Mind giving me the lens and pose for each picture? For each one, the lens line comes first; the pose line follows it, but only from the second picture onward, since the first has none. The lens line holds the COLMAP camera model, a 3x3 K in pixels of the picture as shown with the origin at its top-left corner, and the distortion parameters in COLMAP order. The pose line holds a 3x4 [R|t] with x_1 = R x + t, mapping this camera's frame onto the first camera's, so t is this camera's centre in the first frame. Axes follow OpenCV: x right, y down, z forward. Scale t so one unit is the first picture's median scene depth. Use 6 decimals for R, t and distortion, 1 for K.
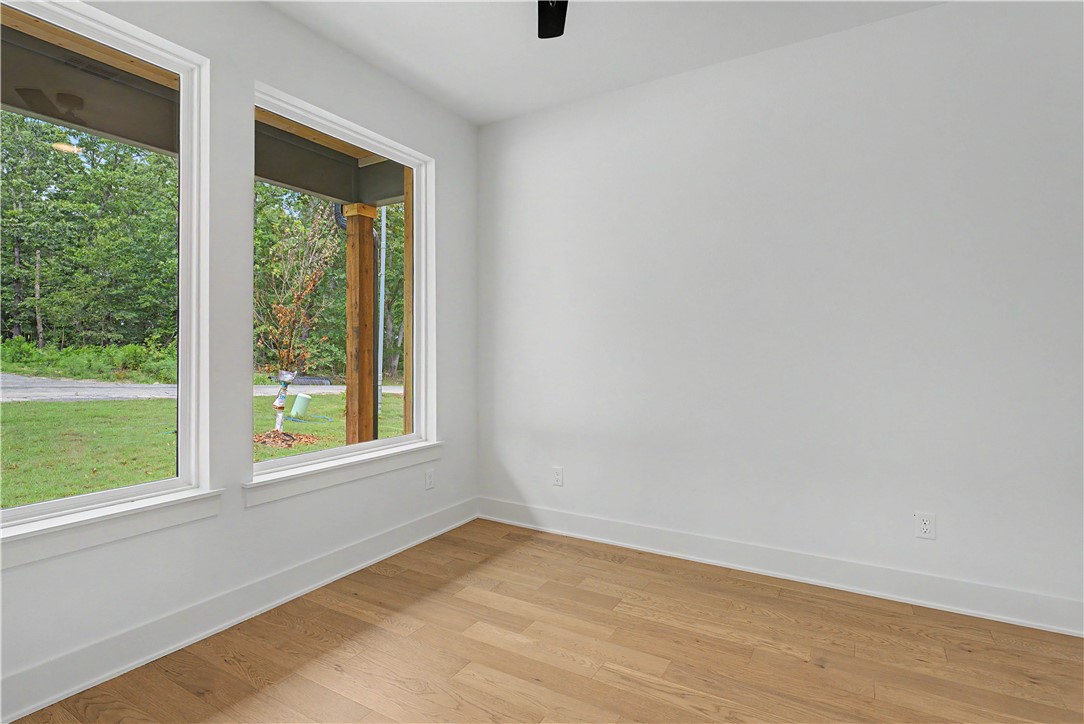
lens RADIAL K [[537.9, 0, 542.1], [0, 537.9, 358.9], [0, 0, 1]] dist [0.001374, 0.000208]
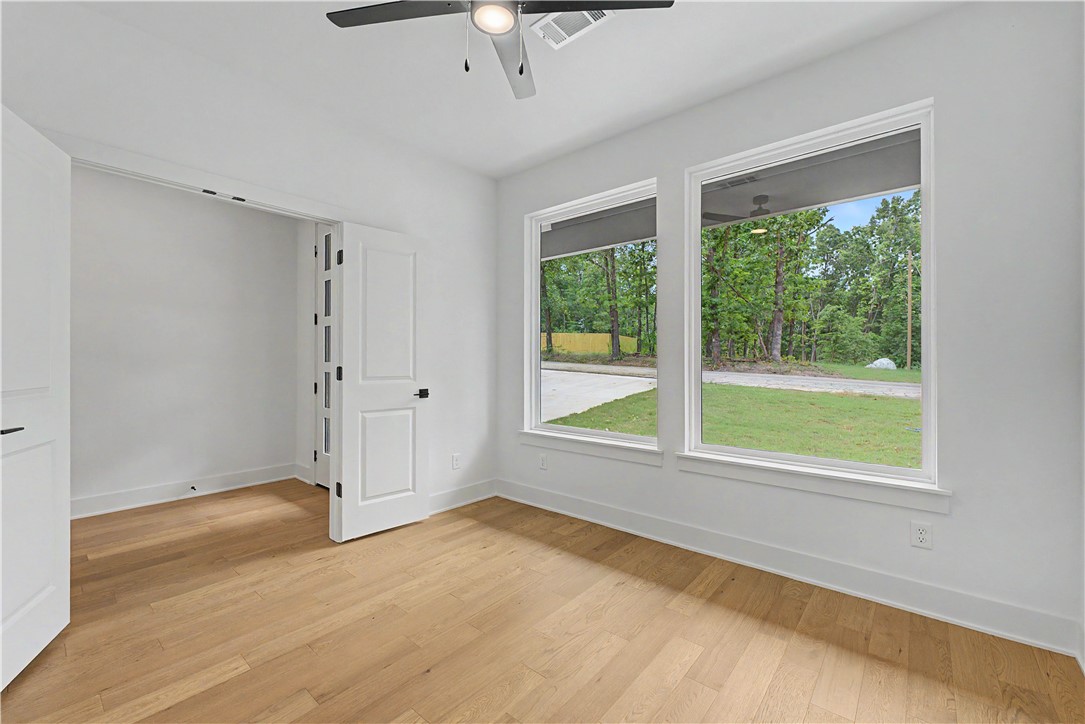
lens RADIAL K [[445.7, 0, 542.6], [0, 445.7, 358.5], [0, 0, 1]] dist [-0.001028, -0.000234]
pose [[-0.173143, -0.001246, -0.984896, 0.664796], [-0.010814, 0.999941, 0.000636, -0.019846], [0.984837, 0.010761, -0.173147, 0.799280]]
